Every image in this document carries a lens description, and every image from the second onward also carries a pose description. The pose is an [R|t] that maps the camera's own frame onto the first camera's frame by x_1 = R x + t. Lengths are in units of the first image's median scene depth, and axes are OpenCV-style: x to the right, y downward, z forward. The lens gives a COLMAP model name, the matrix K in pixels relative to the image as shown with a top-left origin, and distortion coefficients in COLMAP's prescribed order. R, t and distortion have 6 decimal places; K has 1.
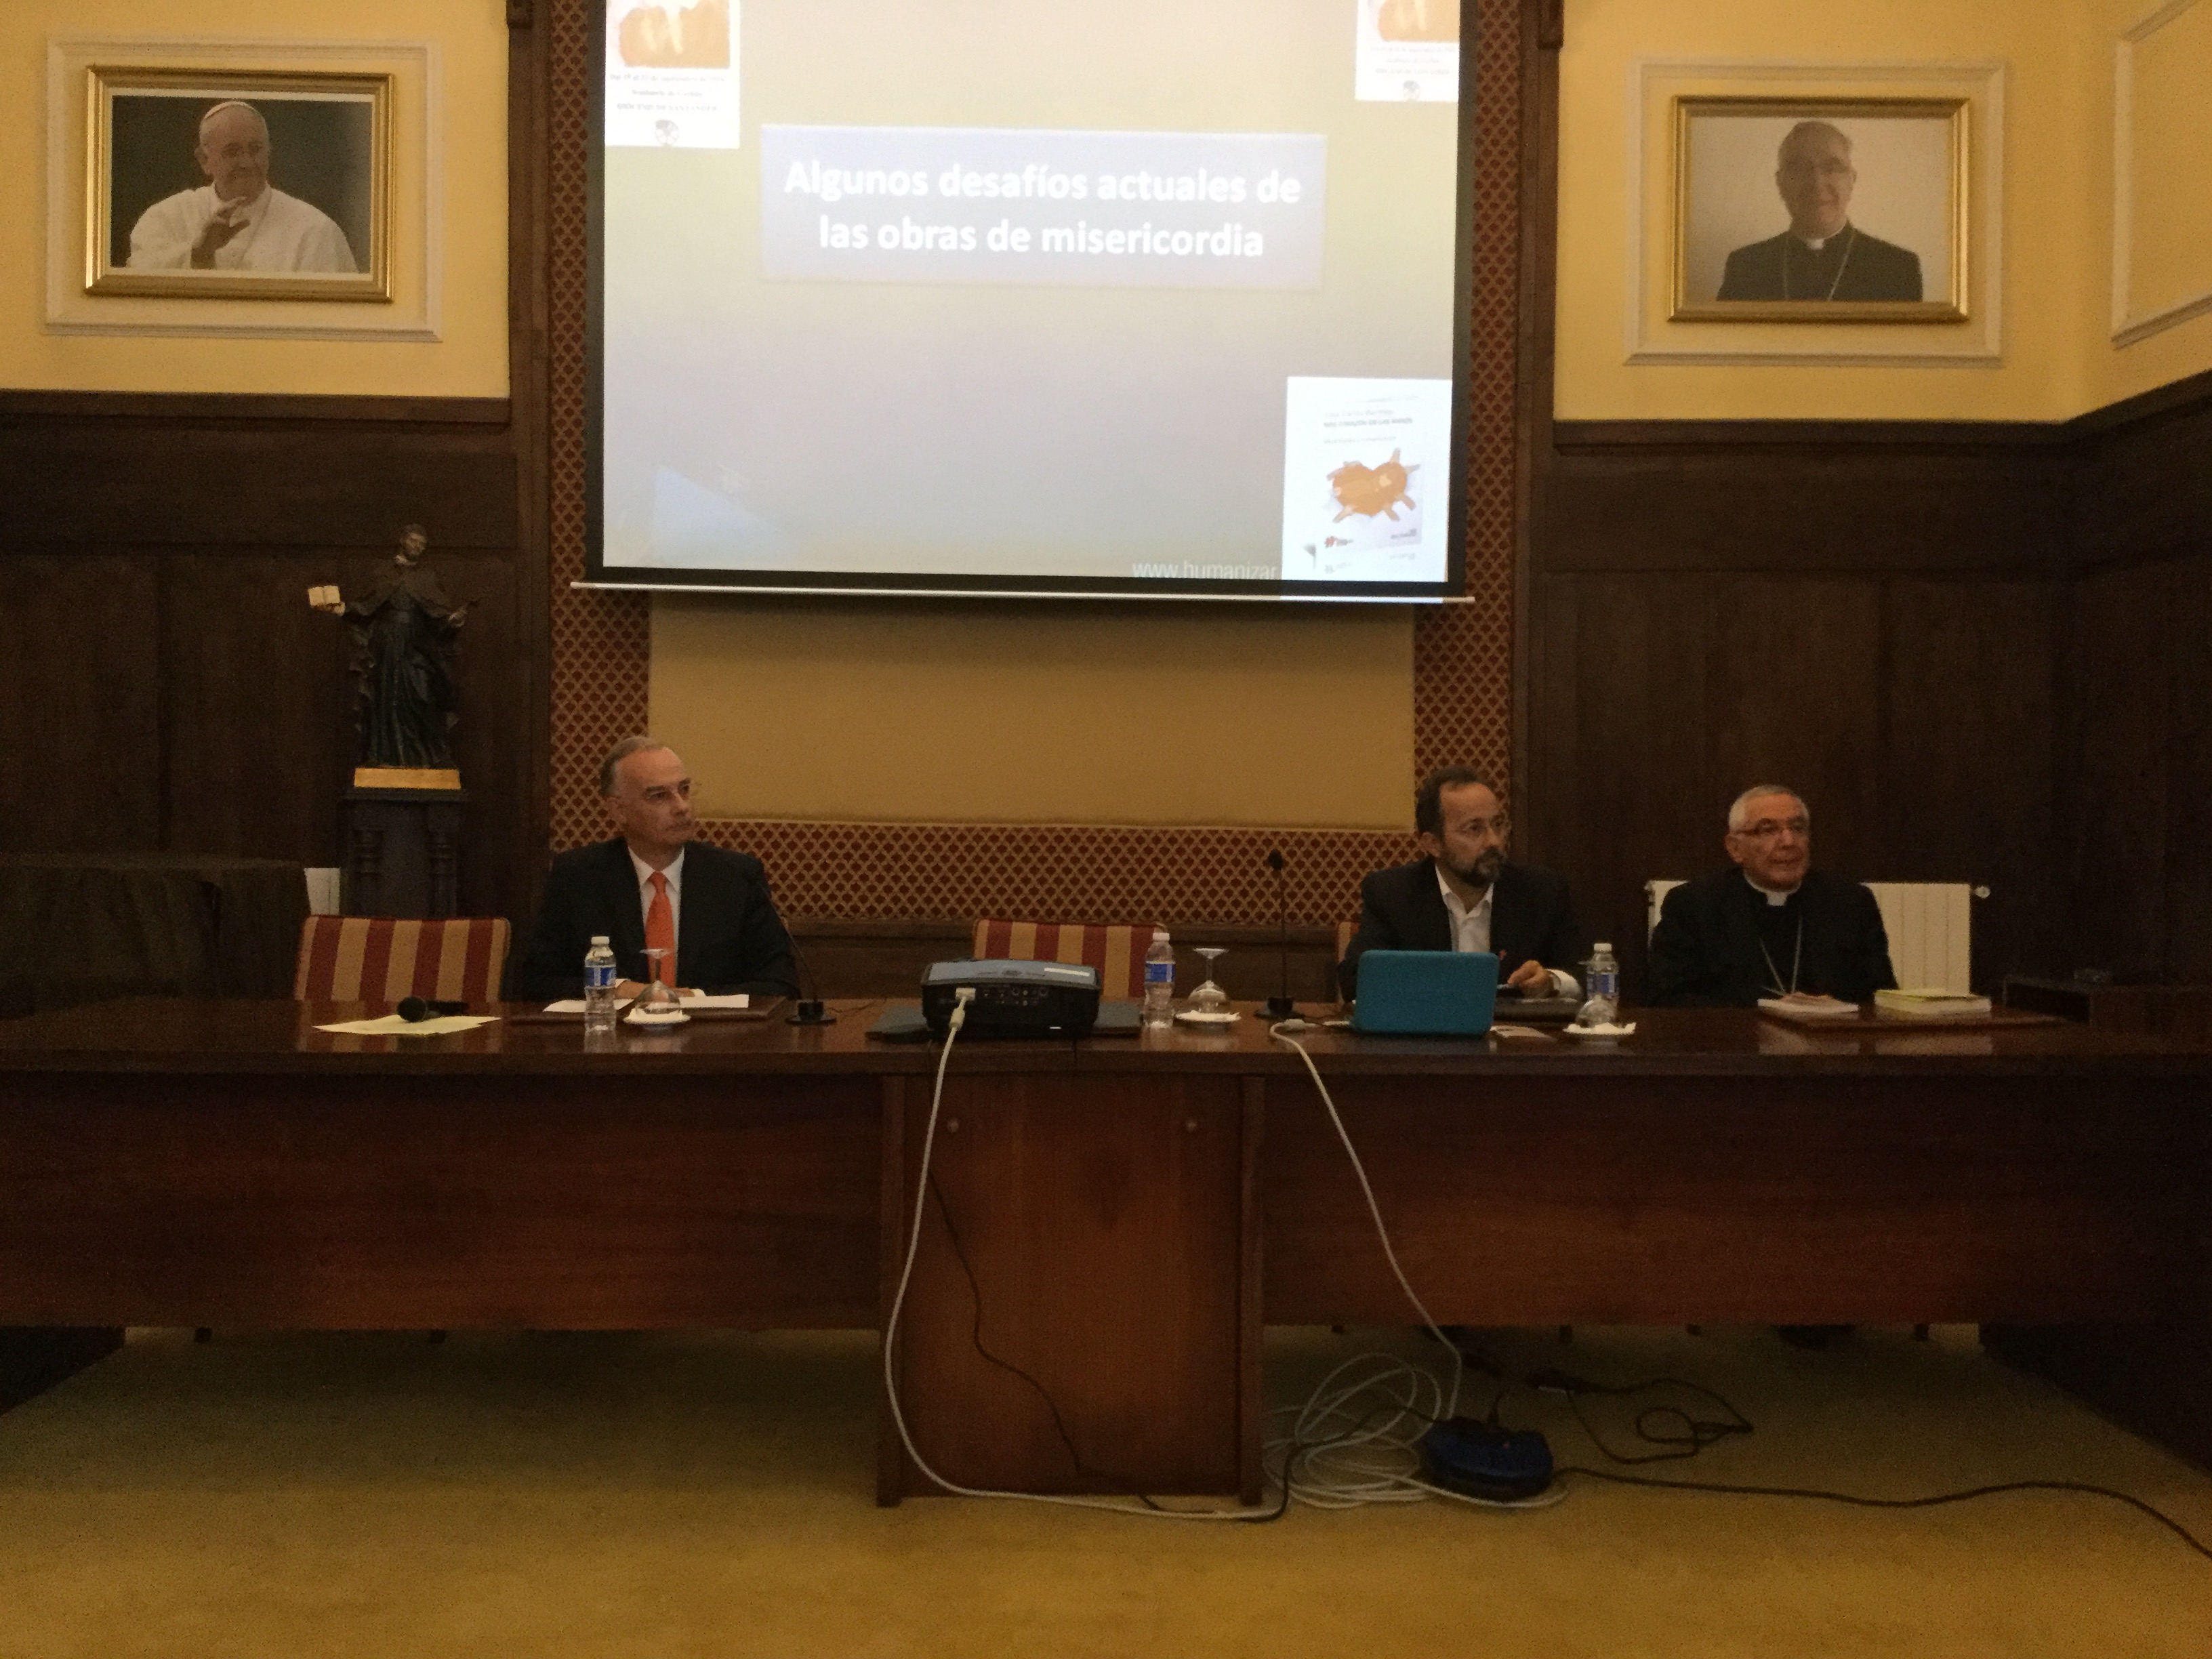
lens RADIAL K [[1974.9, 0, 1106.0], [0, 1974.9, 829.5], [0, 0, 1]] dist [0.129630, -0.224970]
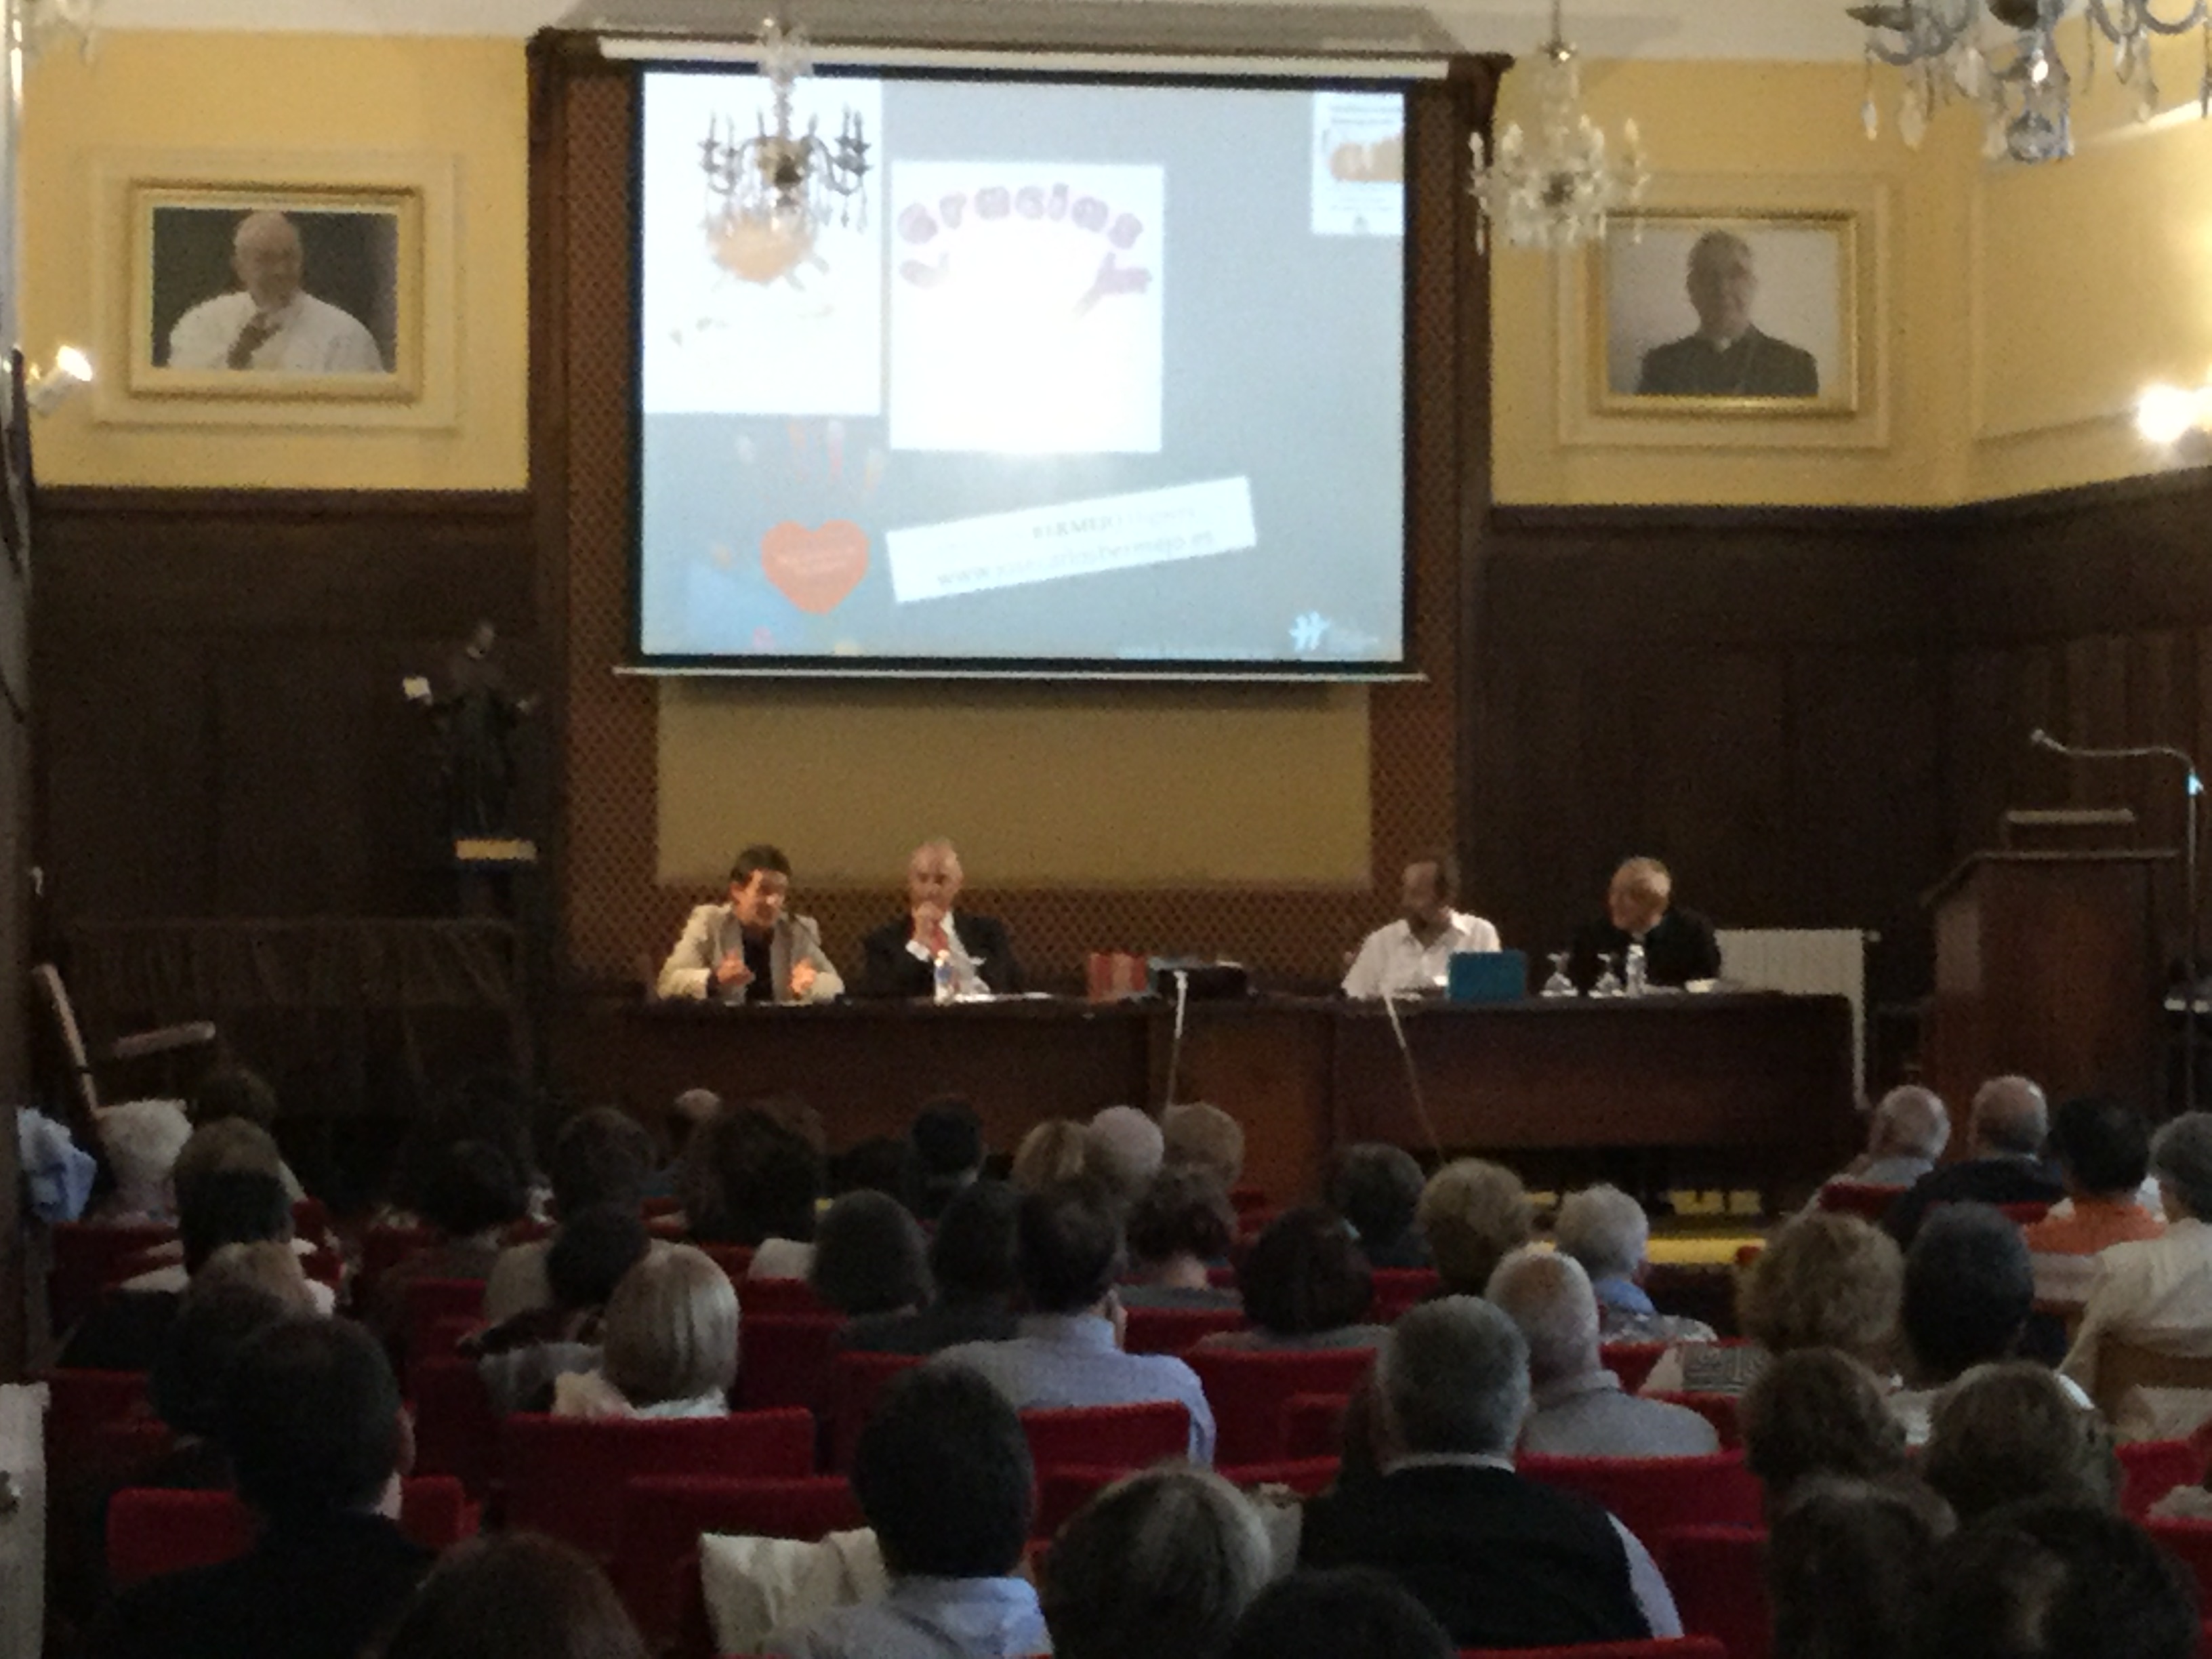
lens RADIAL K [[6033.4, 0, 1106.0], [0, 6033.4, 829.5], [0, 0, 1]] dist [0.031860, 0.351101]
pose [[0.989599, -0.009682, 0.143527, -0.456703], [0.011126, 0.999895, -0.009267, -0.001405], [-0.143423, 0.010767, 0.989603, -2.220614]]
